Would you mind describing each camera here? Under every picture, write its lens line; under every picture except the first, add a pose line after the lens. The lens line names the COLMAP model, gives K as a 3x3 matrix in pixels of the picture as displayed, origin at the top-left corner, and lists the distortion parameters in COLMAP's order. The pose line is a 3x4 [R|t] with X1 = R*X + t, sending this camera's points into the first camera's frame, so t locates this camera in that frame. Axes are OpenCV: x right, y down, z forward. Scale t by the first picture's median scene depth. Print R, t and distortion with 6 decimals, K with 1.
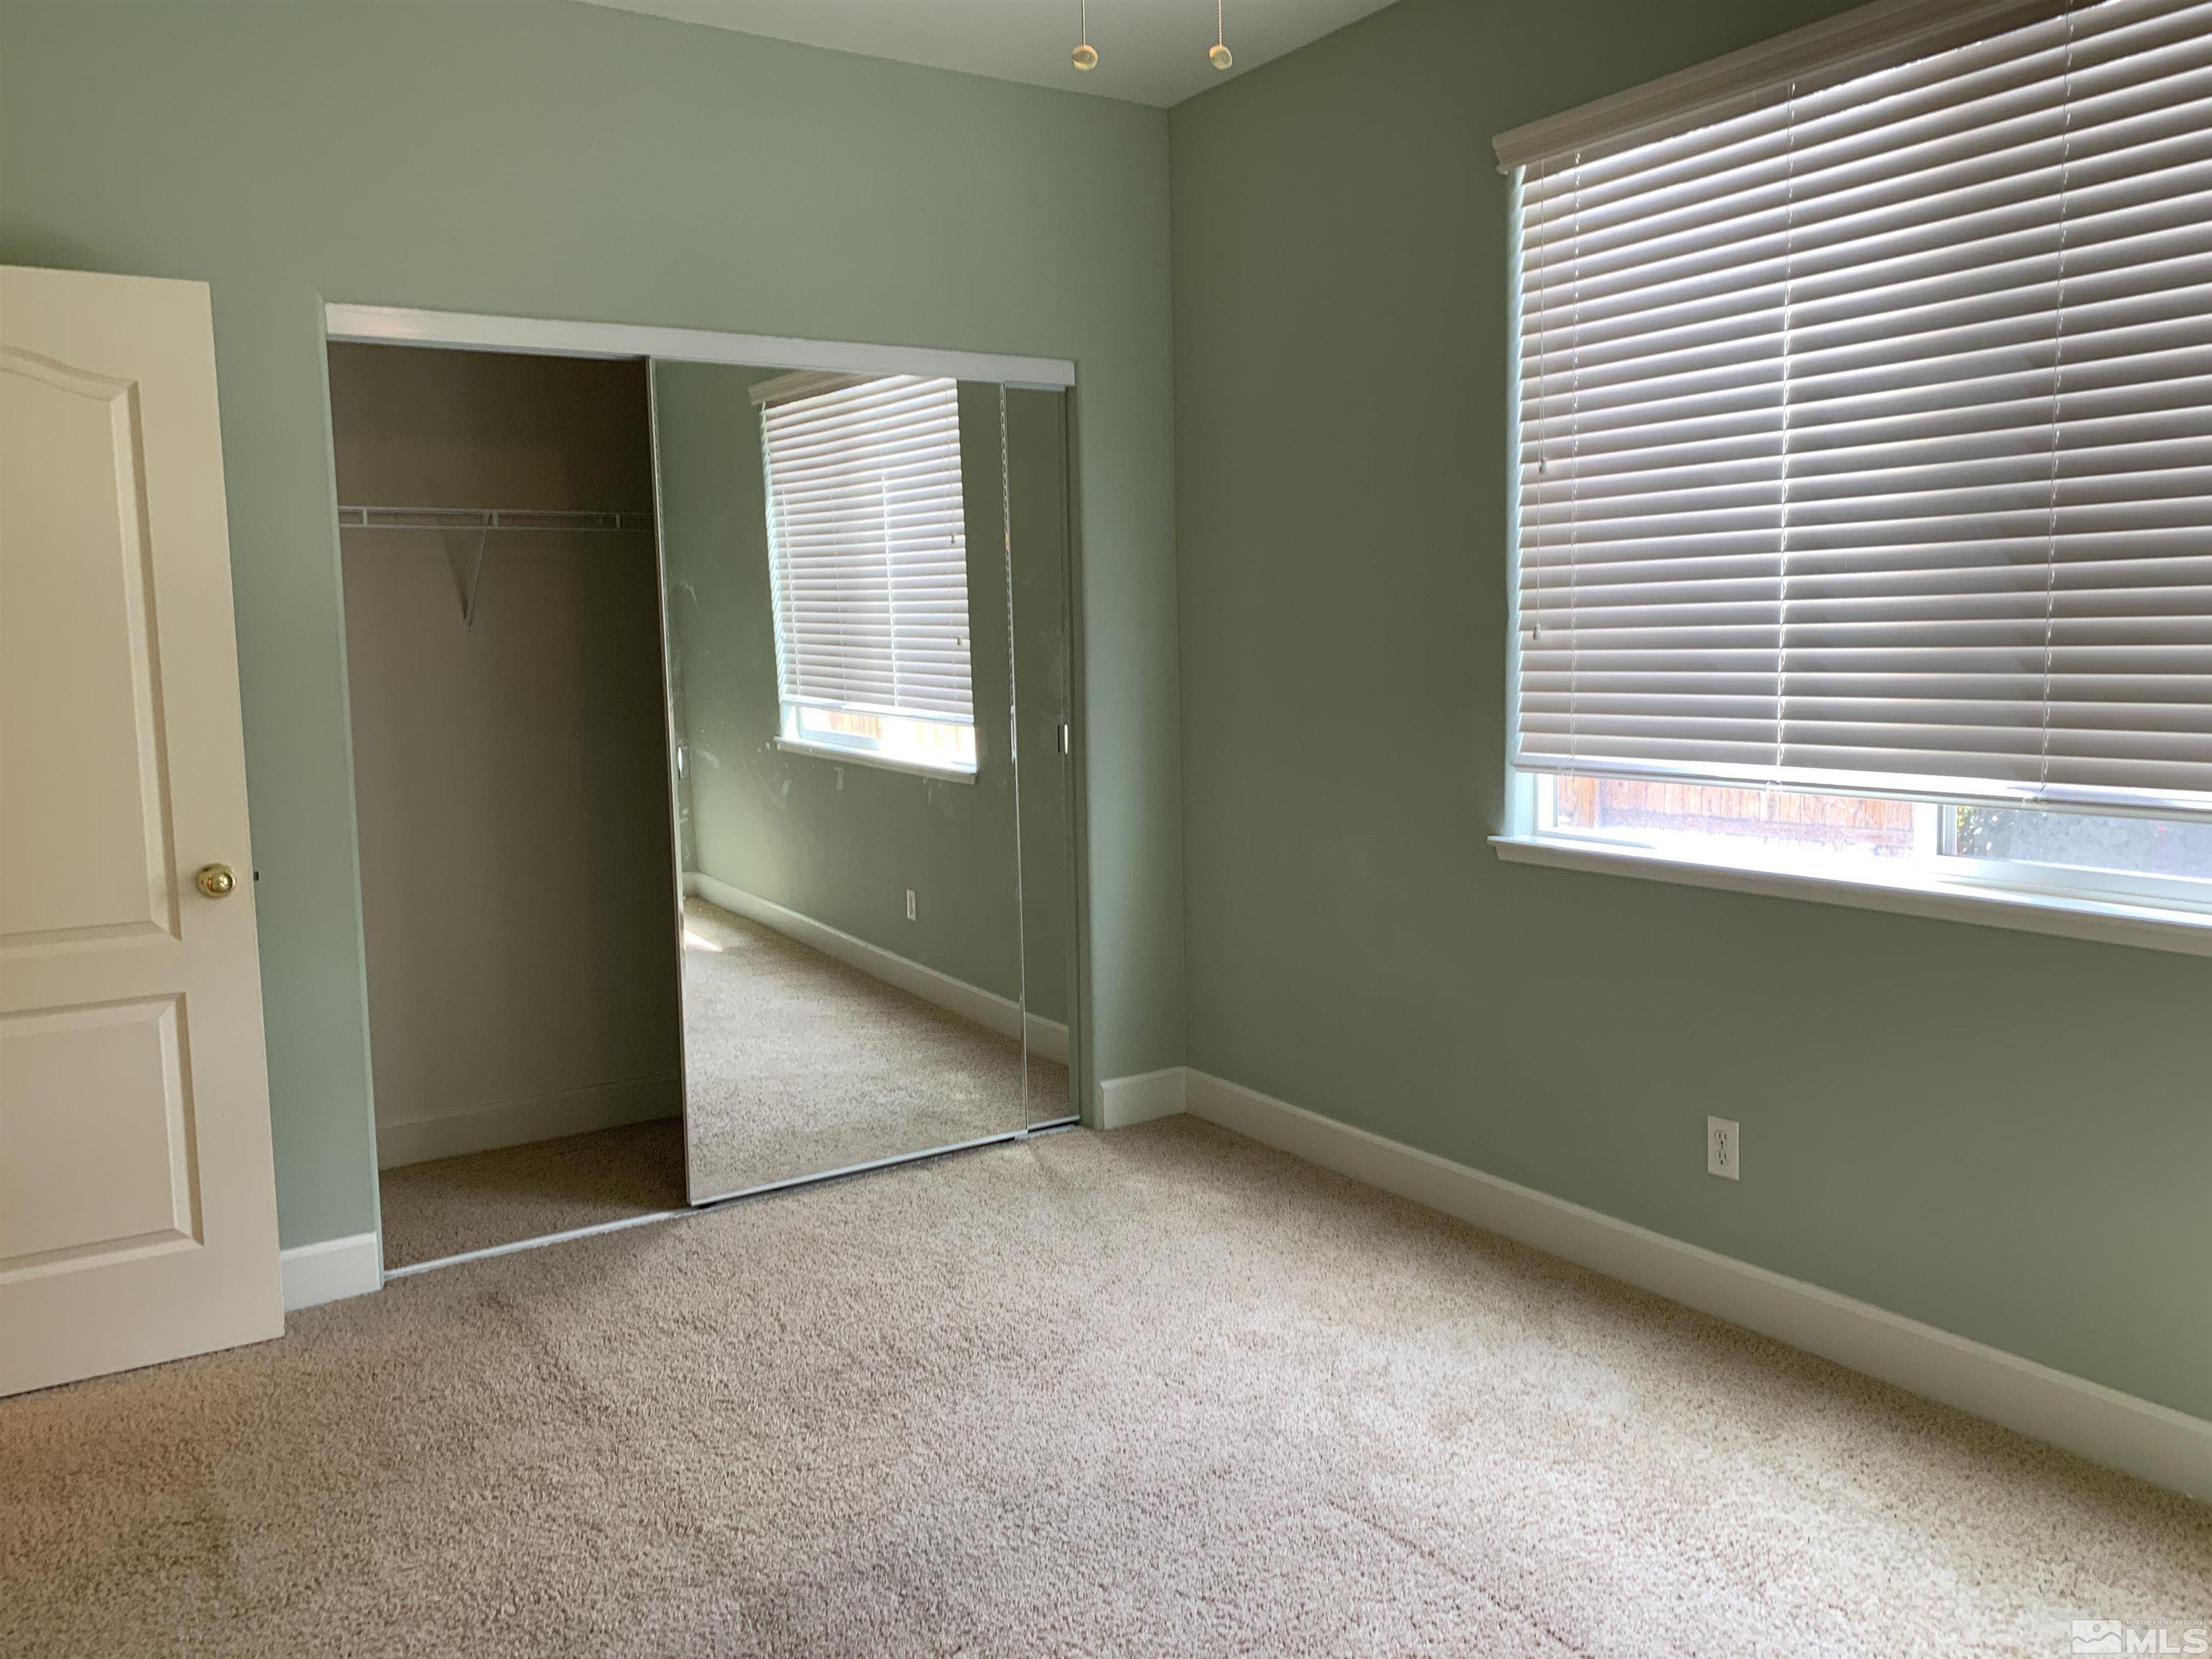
lens RADIAL K [[1697.4, 0, 1112.0], [0, 1697.4, 807.5], [0, 0, 1]] dist [0.056745, -0.044317]
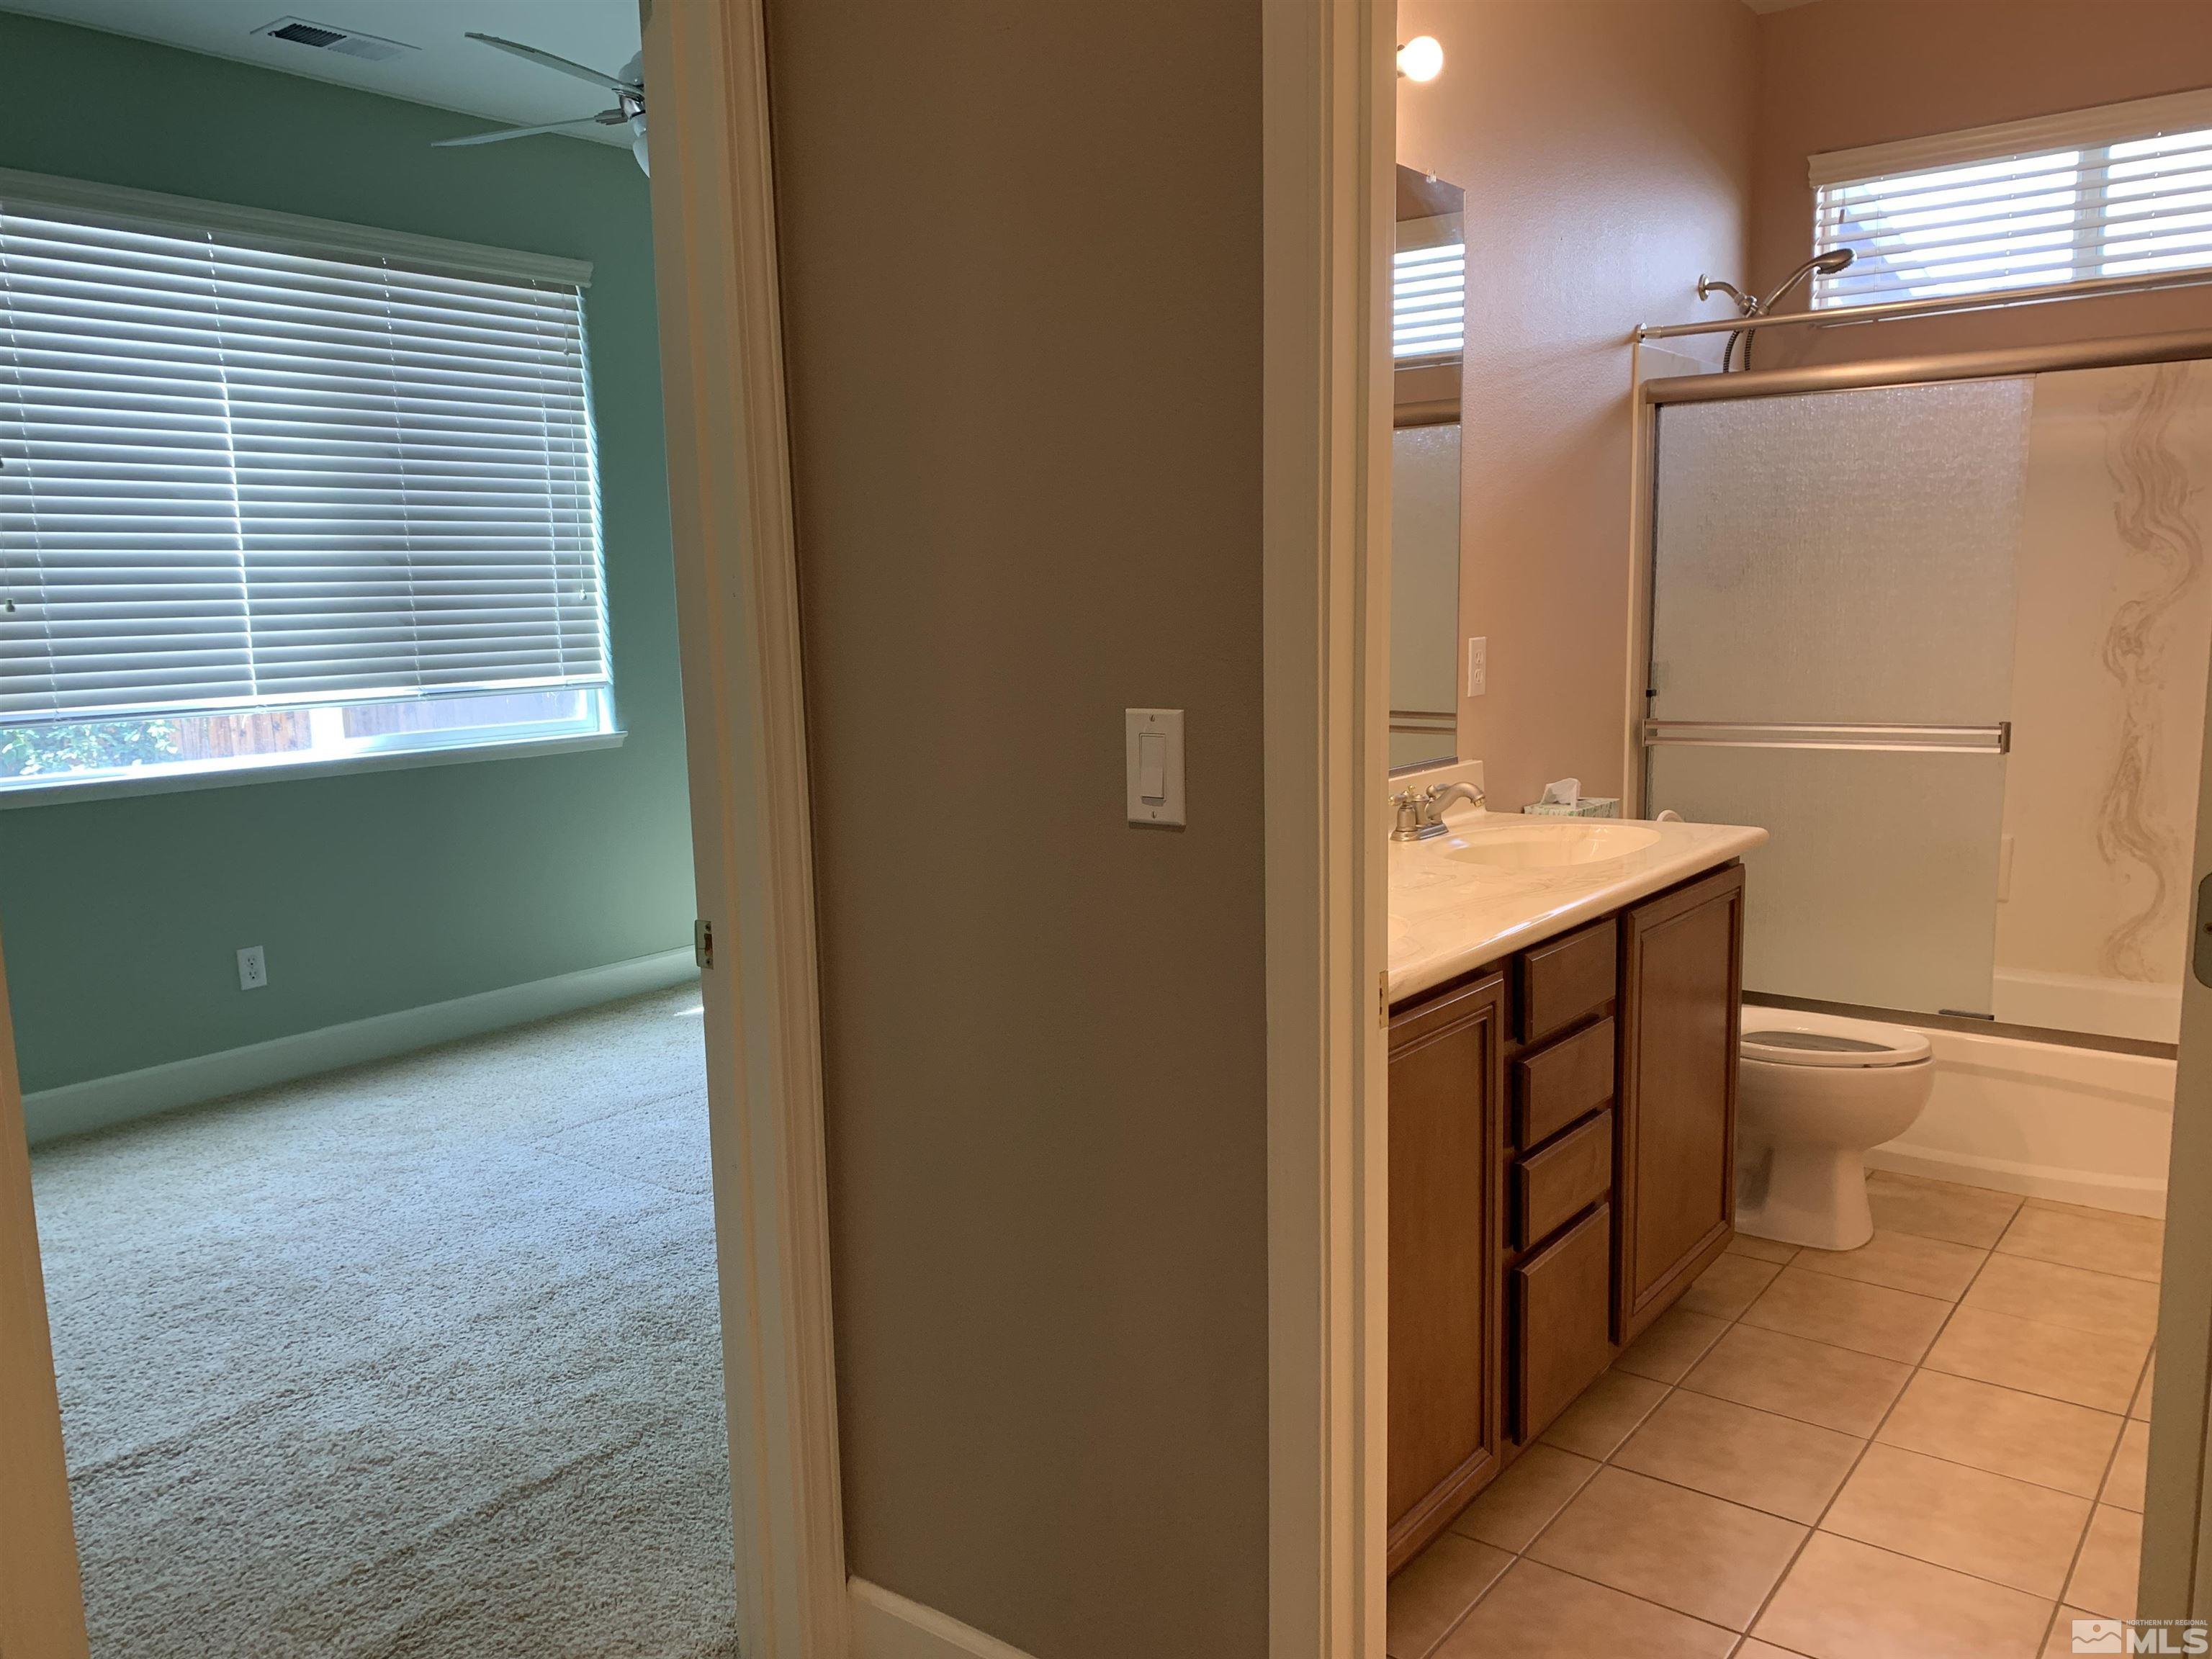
lens RADIAL K [[1697.4, 0, 1090.7], [0, 1697.4, 840.2], [0, 0, 1]] dist [0.056745, -0.044317]
pose [[-0.303117, -0.116861, 0.945761, -1.306843], [0.123757, 0.979220, 0.160660, -0.052921], [-0.944883, 0.165743, -0.282356, 0.792323]]
